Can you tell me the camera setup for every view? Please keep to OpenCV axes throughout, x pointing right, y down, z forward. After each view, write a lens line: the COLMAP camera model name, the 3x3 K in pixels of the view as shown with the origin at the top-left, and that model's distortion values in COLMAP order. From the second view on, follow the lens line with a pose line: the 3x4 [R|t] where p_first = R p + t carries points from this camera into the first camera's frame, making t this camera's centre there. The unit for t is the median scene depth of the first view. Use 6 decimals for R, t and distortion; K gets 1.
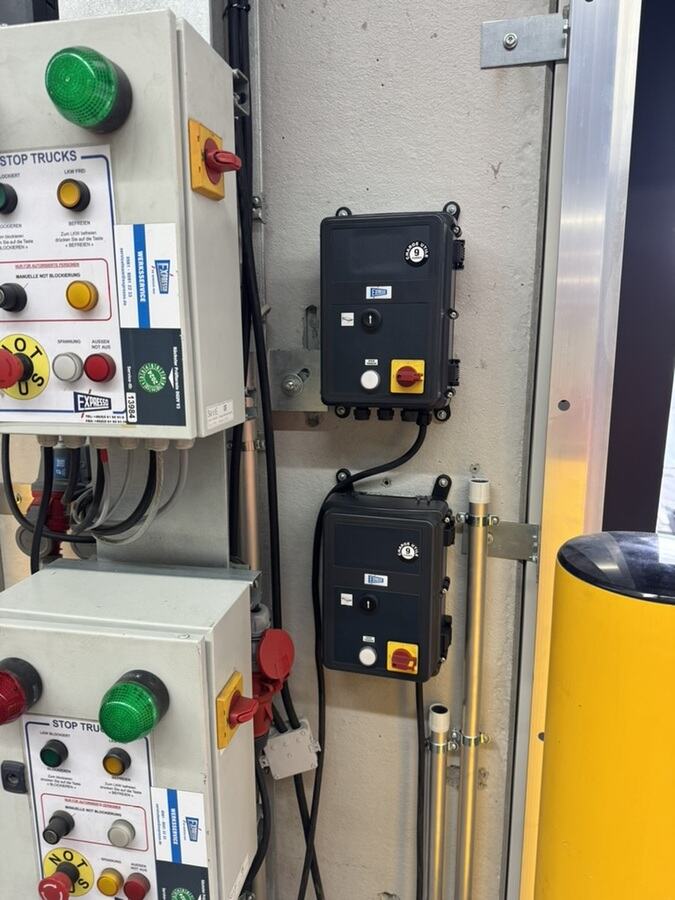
lens RADIAL K [[634.6, 0, 337.5], [0, 634.6, 450.0], [0, 0, 1]] dist [0.020763, -0.008072]
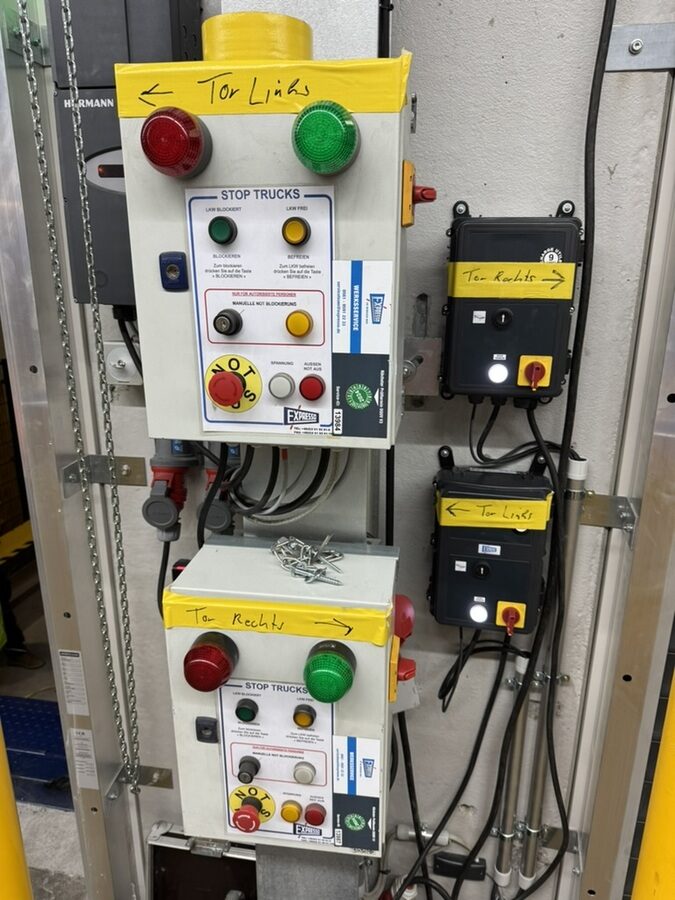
lens RADIAL K [[638.2, 0, 350.6], [0, 638.2, 450.9], [0, 0, 1]] dist [0.076393, -0.109439]
pose [[0.998160, -0.007398, 0.060190, -0.362484], [0.000469, 0.993444, 0.114322, -0.142207], [-0.060641, -0.114084, 0.991619, -0.132528]]
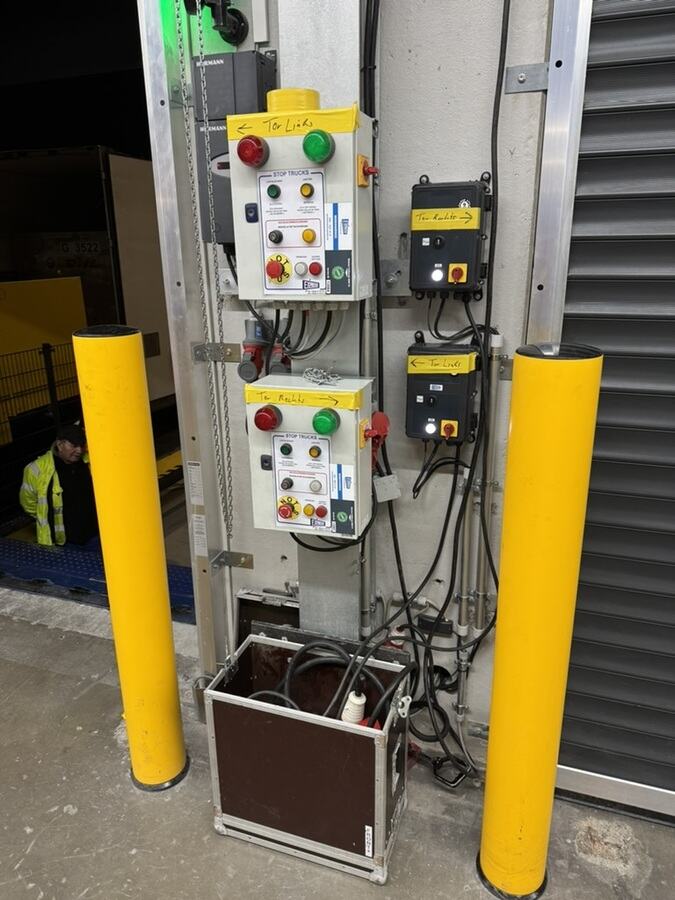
lens RADIAL K [[634.0, 0, 337.5], [0, 634.0, 450.0], [0, 0, 1]] dist [0.140558, -0.259659]
pose [[0.993851, 0.022049, -0.108505, -0.028511], [-0.007961, 0.991666, 0.128593, 0.215043], [0.110436, -0.126938, 0.985744, -1.305822]]
